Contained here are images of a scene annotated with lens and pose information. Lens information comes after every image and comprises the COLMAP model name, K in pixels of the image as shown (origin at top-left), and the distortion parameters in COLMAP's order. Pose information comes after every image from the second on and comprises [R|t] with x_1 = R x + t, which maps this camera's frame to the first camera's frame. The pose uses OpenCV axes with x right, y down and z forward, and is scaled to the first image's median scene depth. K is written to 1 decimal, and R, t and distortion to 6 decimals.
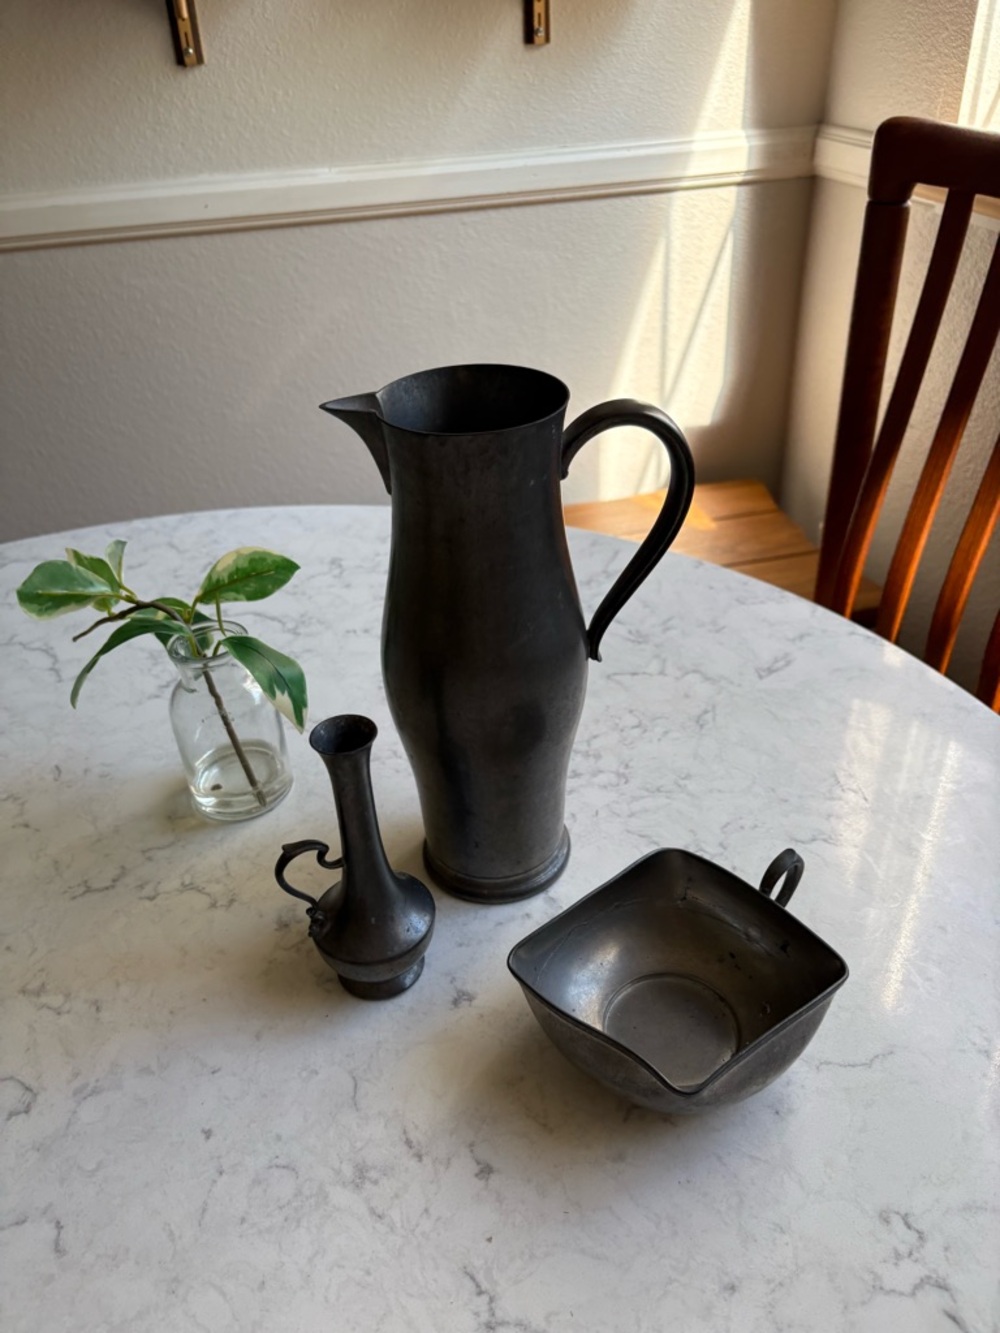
lens RADIAL K [[1030.3, 0, 518.8], [0, 1030.3, 668.1], [0, 0, 1]] dist [0.039899, -0.048469]
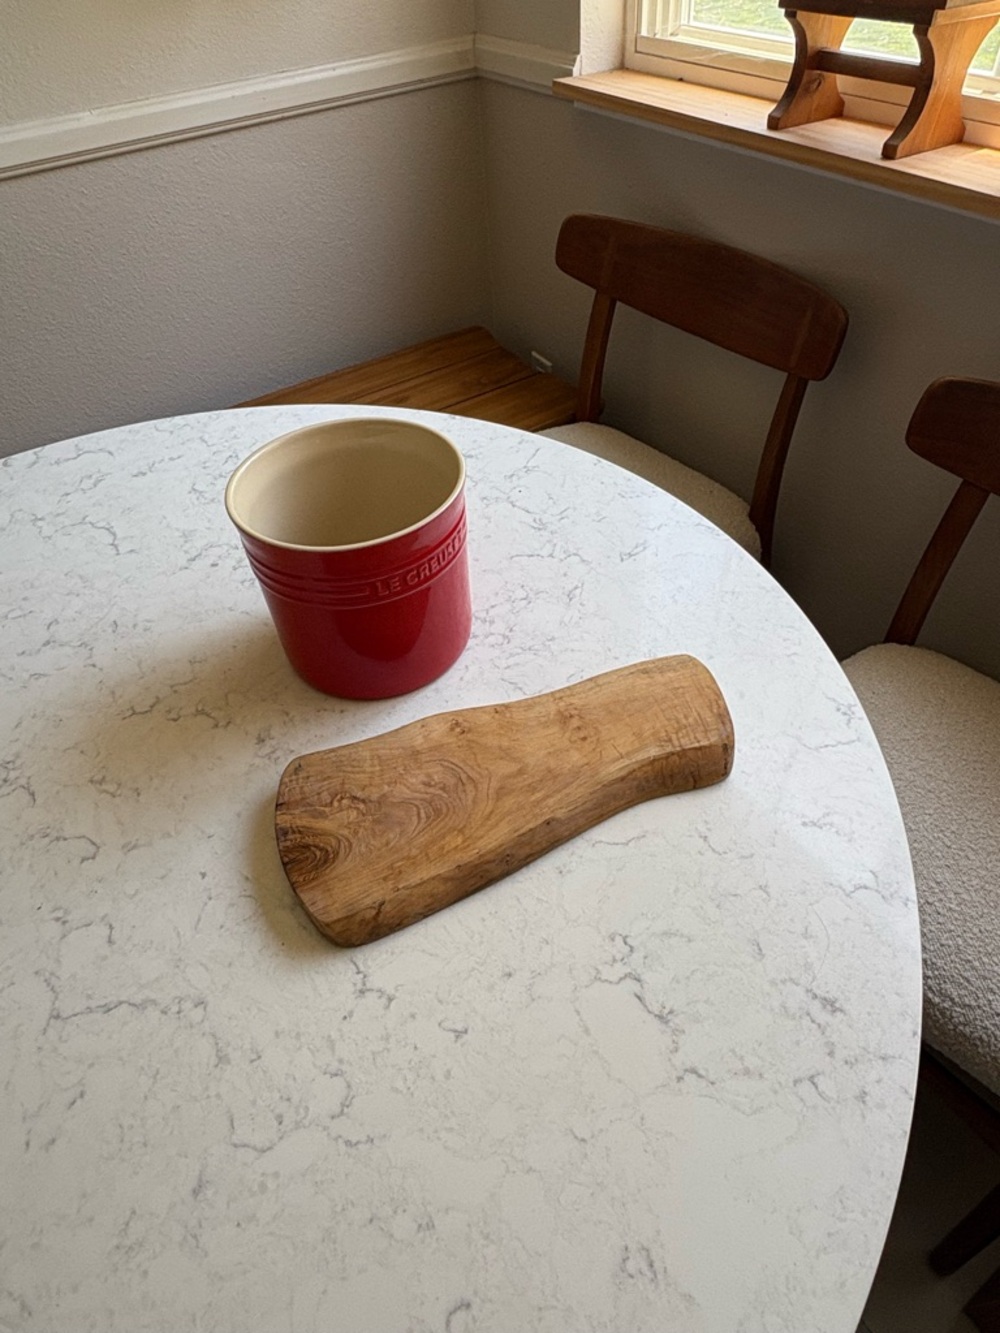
lens RADIAL K [[835.4, 0, 510.9], [0, 835.4, 659.6], [0, 0, 1]] dist [0.014900, -0.003310]
pose [[0.998950, 0.016813, -0.042620, 0.182633], [-0.007564, 0.977989, 0.208521, -0.121165], [0.045187, -0.207980, 0.977089, -0.138233]]
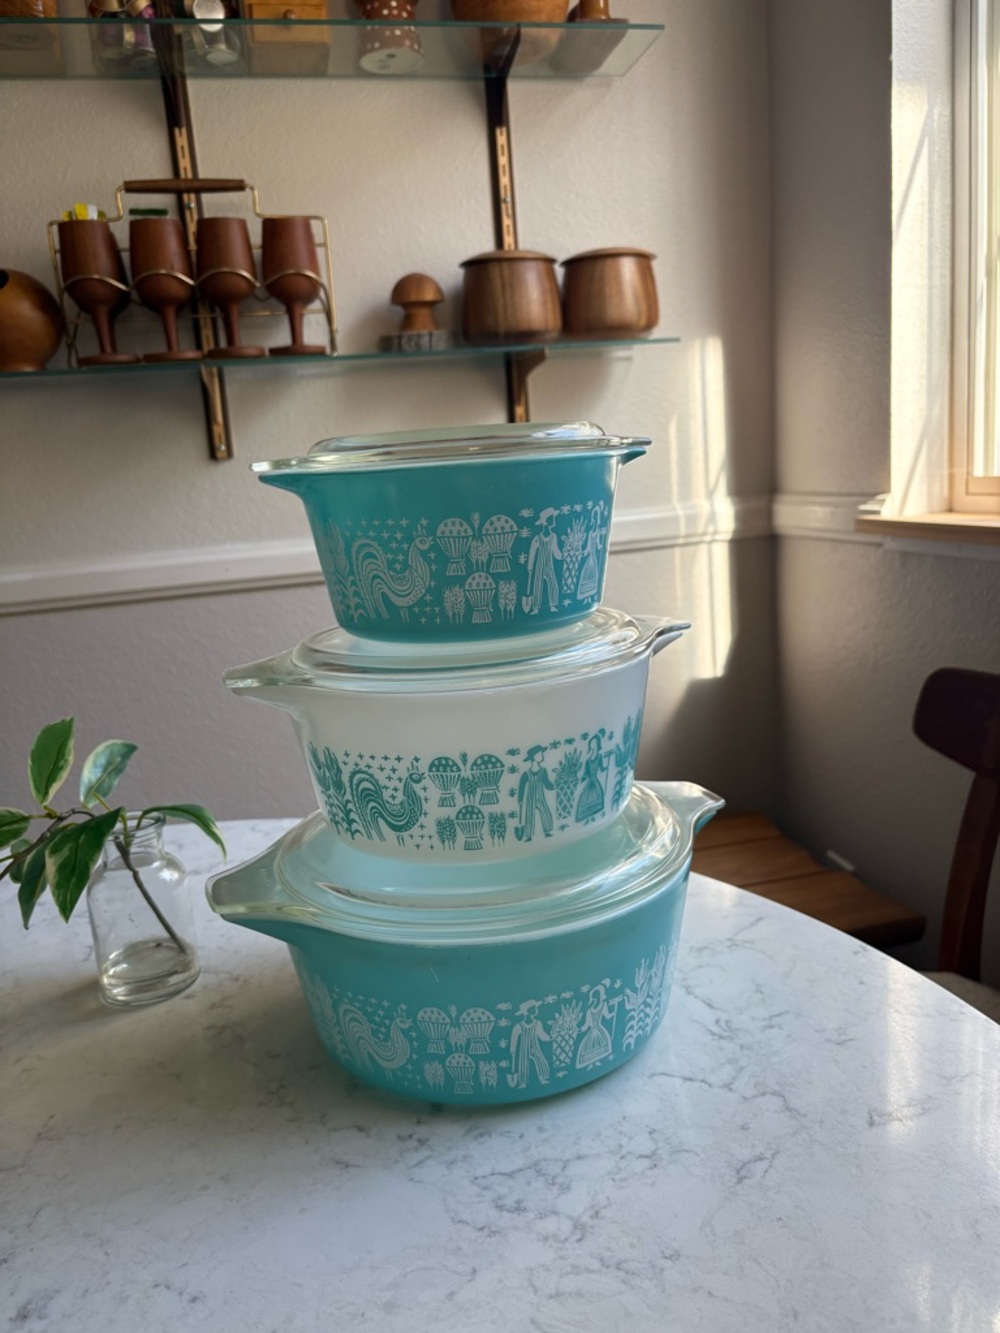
lens RADIAL K [[1032.9, 0, 503.6], [0, 1032.9, 666.7], [0, 0, 1]] dist [0.011021, -0.012086]
pose [[0.919080, 0.052769, -0.390521, 0.346969], [-0.187722, 0.929955, -0.316139, -0.012796], [0.346485, 0.363866, 0.864609, 0.326529]]
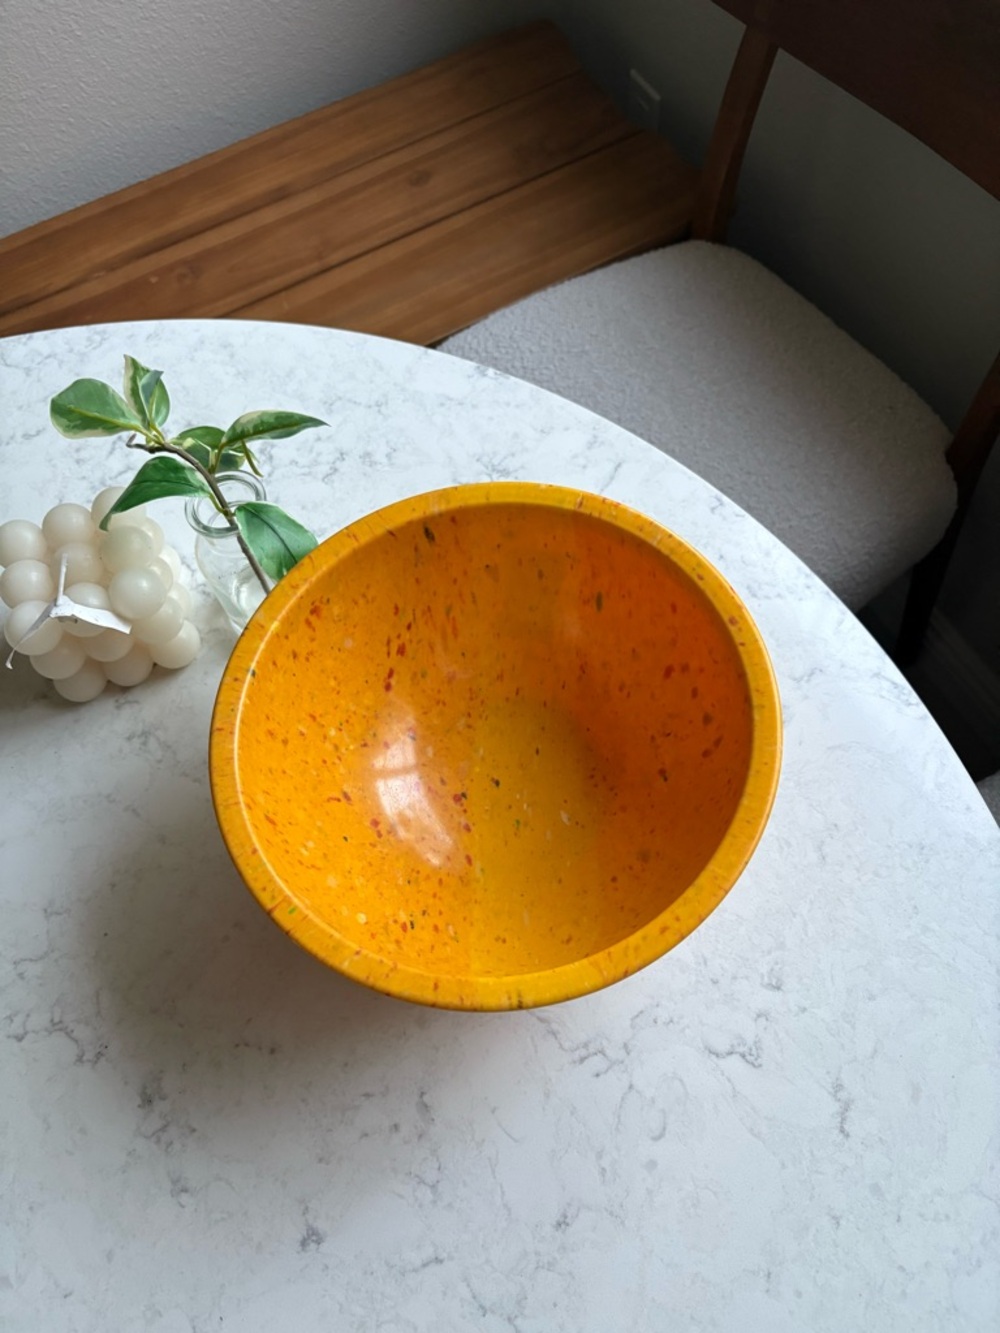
lens RADIAL K [[1027.8, 0, 520.4], [0, 1027.8, 658.8], [0, 0, 1]] dist [0.022201, -0.035781]
pose [[0.993078, 0.090252, -0.075170, 0.153086], [-0.042033, 0.870671, 0.490066, -0.597284], [0.109678, -0.483514, 0.868438, 0.406511]]
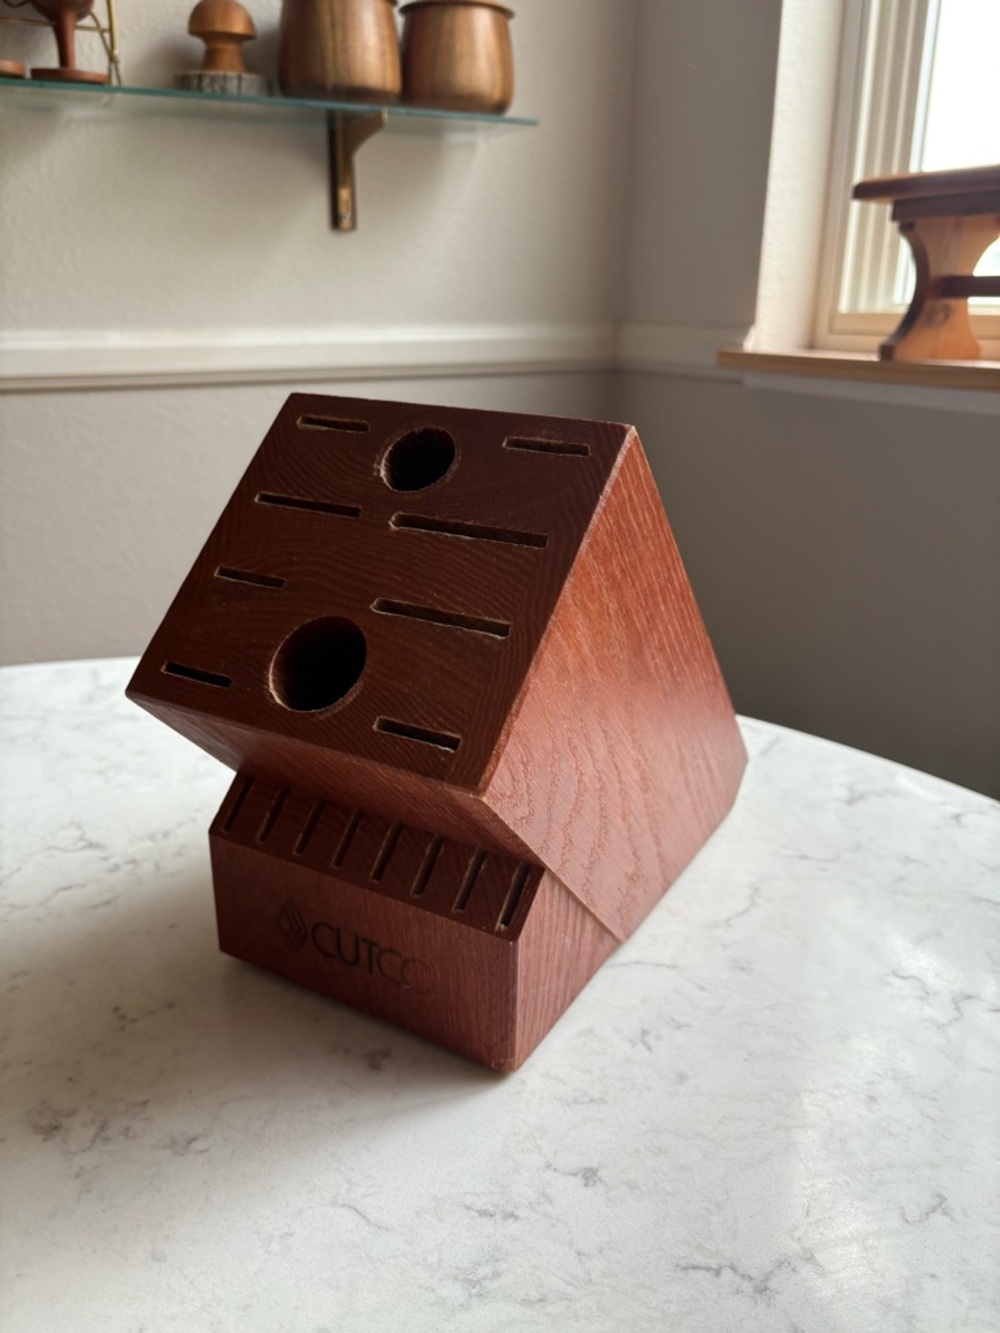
lens RADIAL K [[1032.3, 0, 506.3], [0, 1032.3, 666.2], [0, 0, 1]] dist [-0.044615, 0.074986]
pose [[0.699727, -0.202088, 0.685232, -0.404597], [0.367250, 0.924471, -0.102374, 0.154854], [-0.612789, 0.323285, 0.721094, 0.298544]]
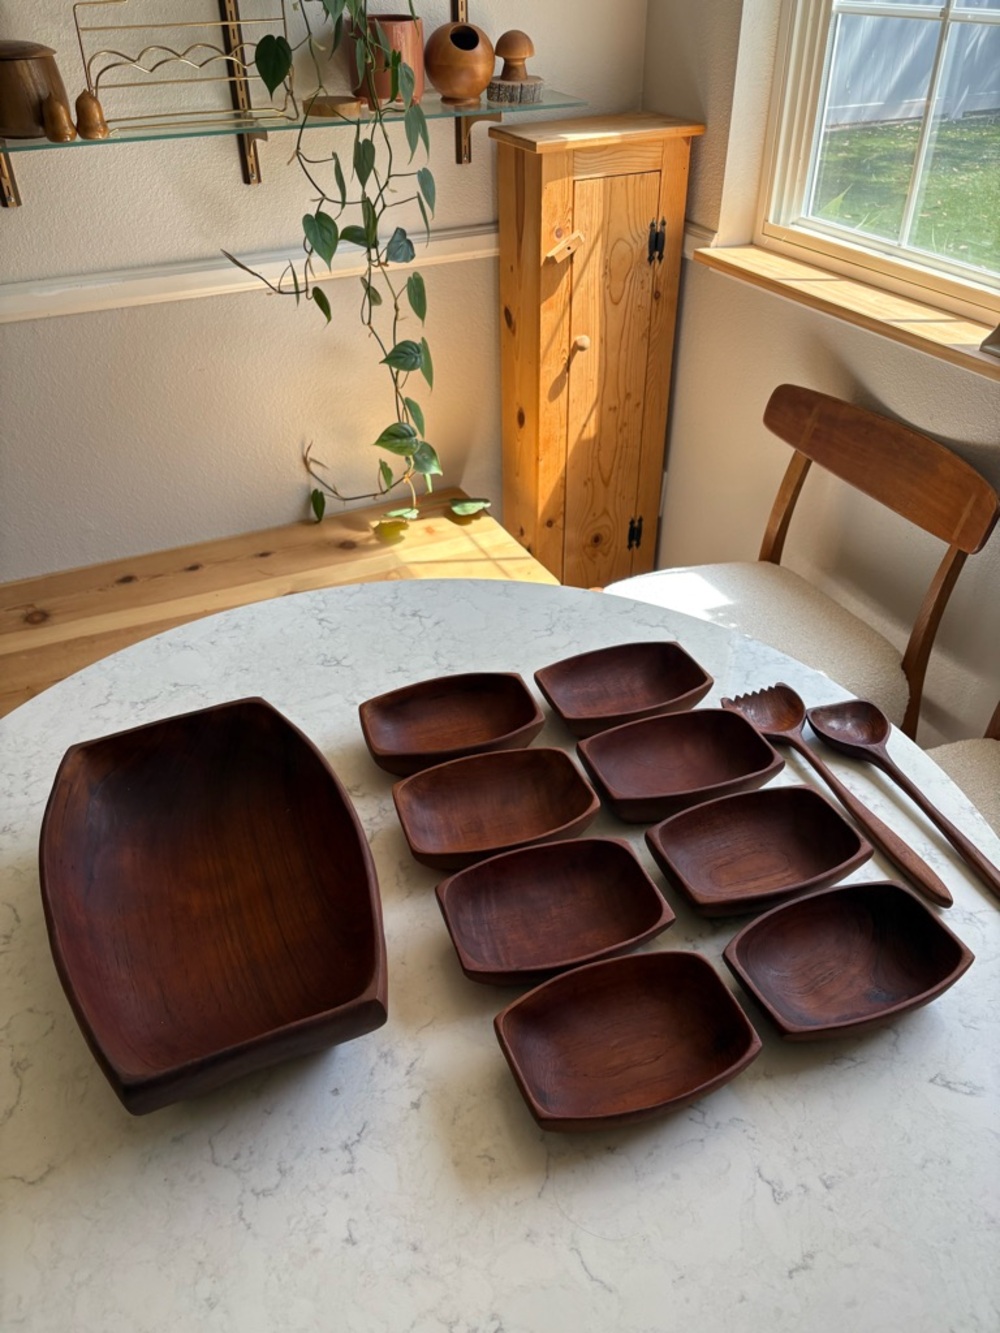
lens RADIAL K [[1032.9, 0, 503.6], [0, 1032.9, 666.7], [0, 0, 1]] dist [0.011021, -0.012086]
pose [[0.506411, 0.534864, -0.676364, 0.690675], [-0.491753, 0.823462, 0.283000, -0.598065], [0.708327, 0.189290, 0.680031, -0.229130]]
